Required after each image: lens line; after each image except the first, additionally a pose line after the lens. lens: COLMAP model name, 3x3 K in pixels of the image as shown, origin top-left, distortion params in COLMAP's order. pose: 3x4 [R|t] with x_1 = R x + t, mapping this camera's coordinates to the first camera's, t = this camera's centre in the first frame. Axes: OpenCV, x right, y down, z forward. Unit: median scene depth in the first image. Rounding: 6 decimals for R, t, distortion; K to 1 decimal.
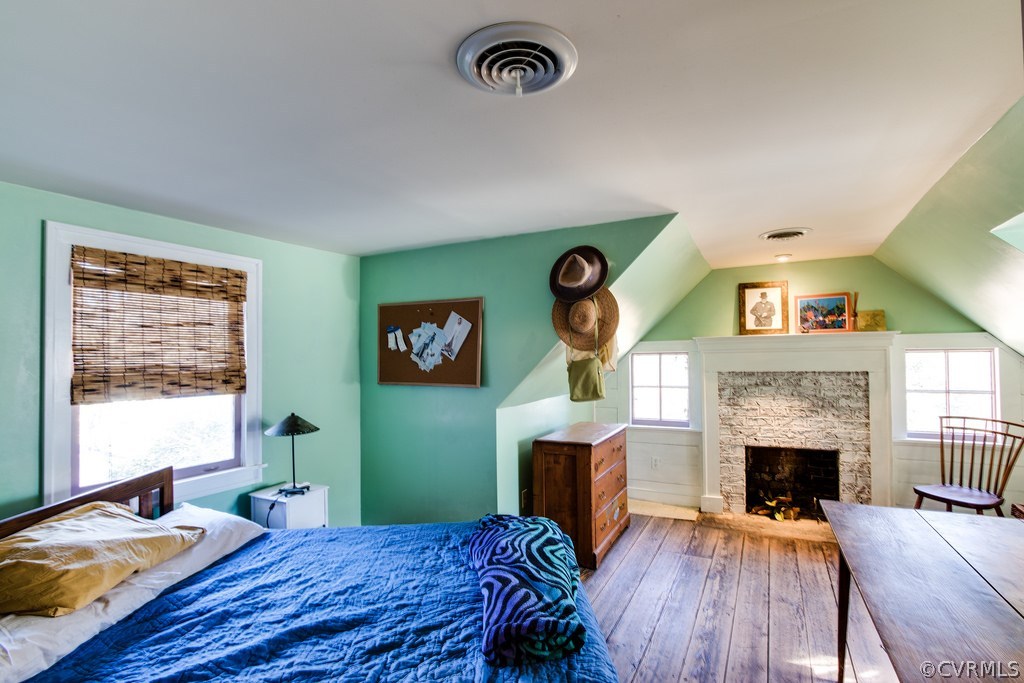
lens RADIAL K [[492.1, 0, 512.3], [0, 492.1, 345.2], [0, 0, 1]] dist [-0.028448, 0.000067]
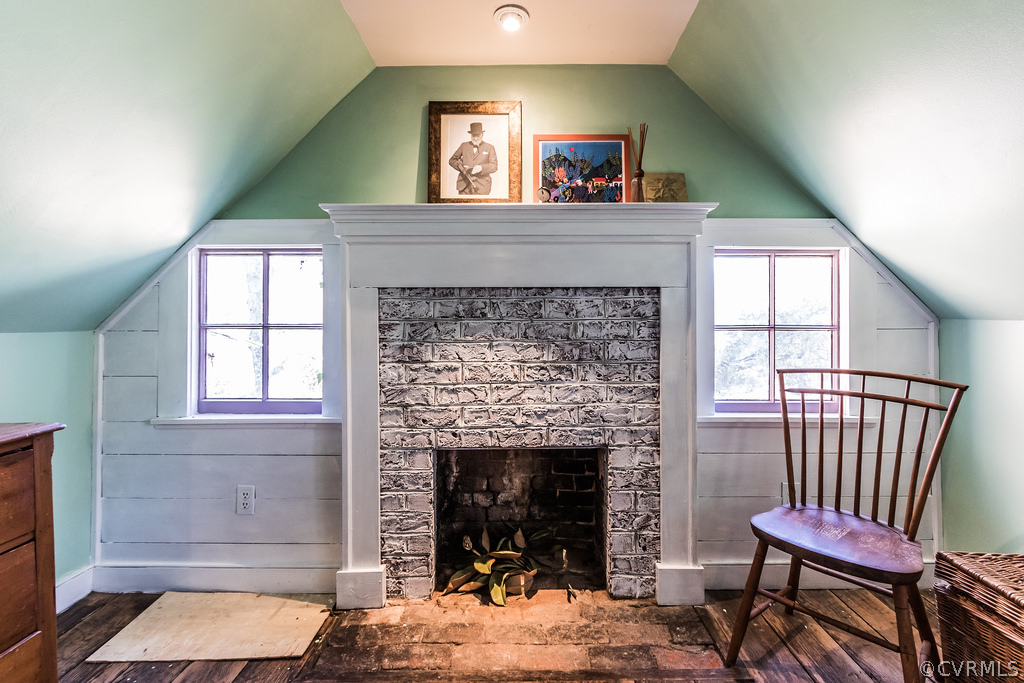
lens RADIAL K [[491.0, 0, 515.6], [0, 491.0, 318.8], [0, 0, 1]] dist [-0.011117, 0.000259]
pose [[0.893268, 0.016959, 0.449205, 0.347076], [-0.018152, 0.999834, -0.001652, 0.085218], [-0.449159, -0.006678, 0.893427, 0.570222]]
